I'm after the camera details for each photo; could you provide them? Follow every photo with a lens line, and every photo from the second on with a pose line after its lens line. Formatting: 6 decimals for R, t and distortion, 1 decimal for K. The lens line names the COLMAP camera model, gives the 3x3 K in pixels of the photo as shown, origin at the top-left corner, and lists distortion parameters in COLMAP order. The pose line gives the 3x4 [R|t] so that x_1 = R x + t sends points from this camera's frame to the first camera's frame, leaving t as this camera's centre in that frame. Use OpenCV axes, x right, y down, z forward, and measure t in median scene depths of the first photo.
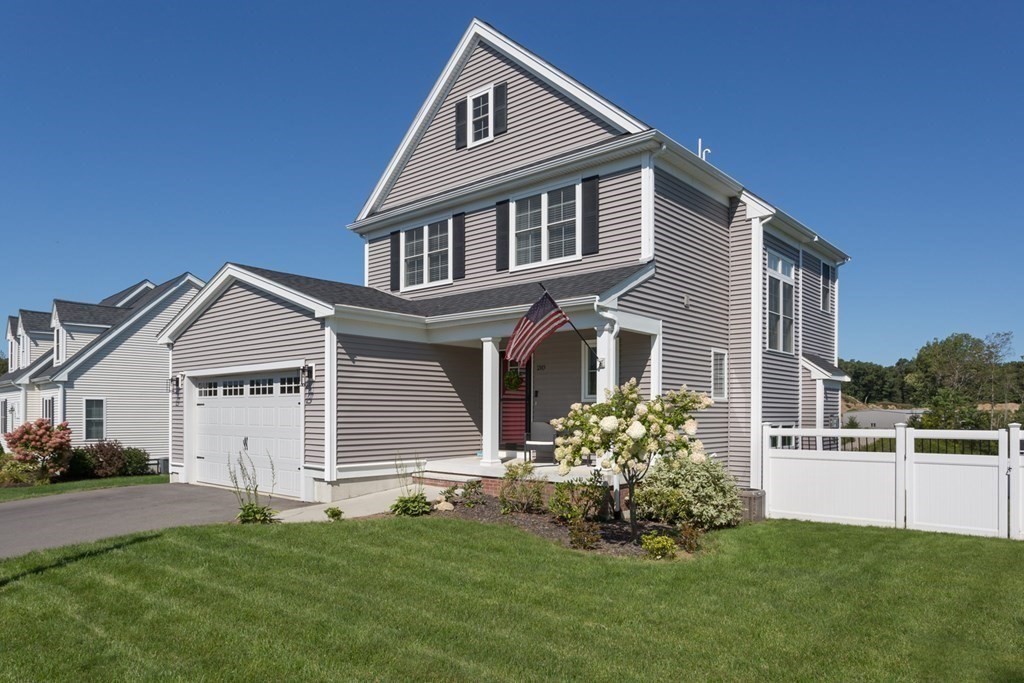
lens RADIAL K [[621.4, 0, 512.0], [0, 621.4, 415.8], [0, 0, 1]] dist [0.041120, 0.002457]
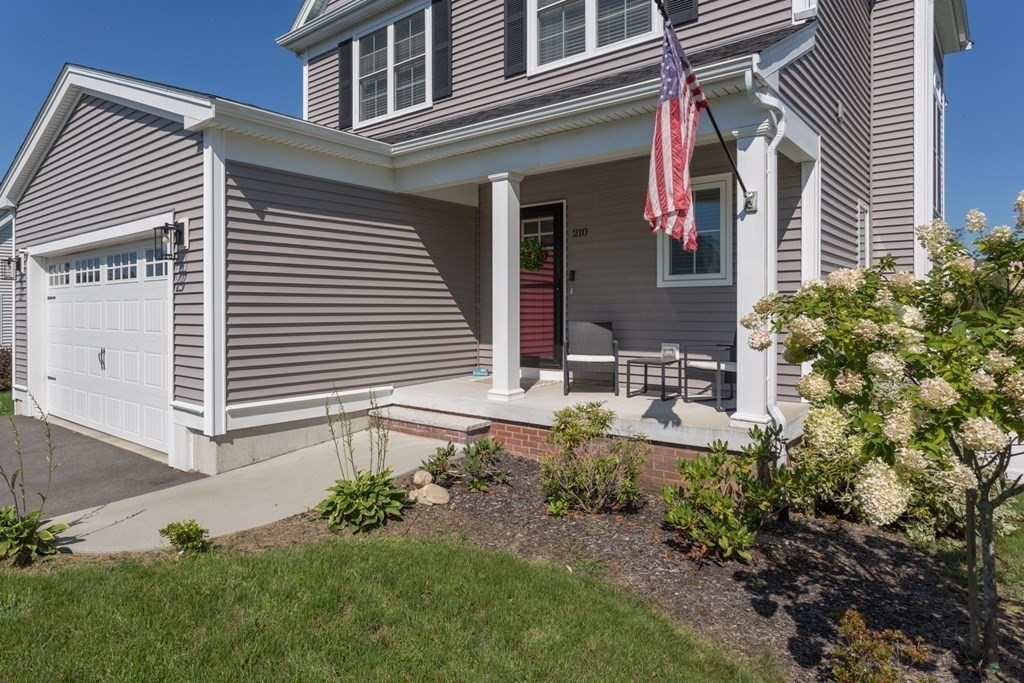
lens RADIAL K [[603.3, 0, 481.6], [0, 603.3, 315.2], [0, 0, 1]] dist [0.014633, -0.001368]
pose [[0.999947, -0.006174, 0.008260, -0.058262], [0.006139, 0.999972, 0.004288, 0.000595], [-0.008286, -0.004237, 0.999957, 0.425268]]
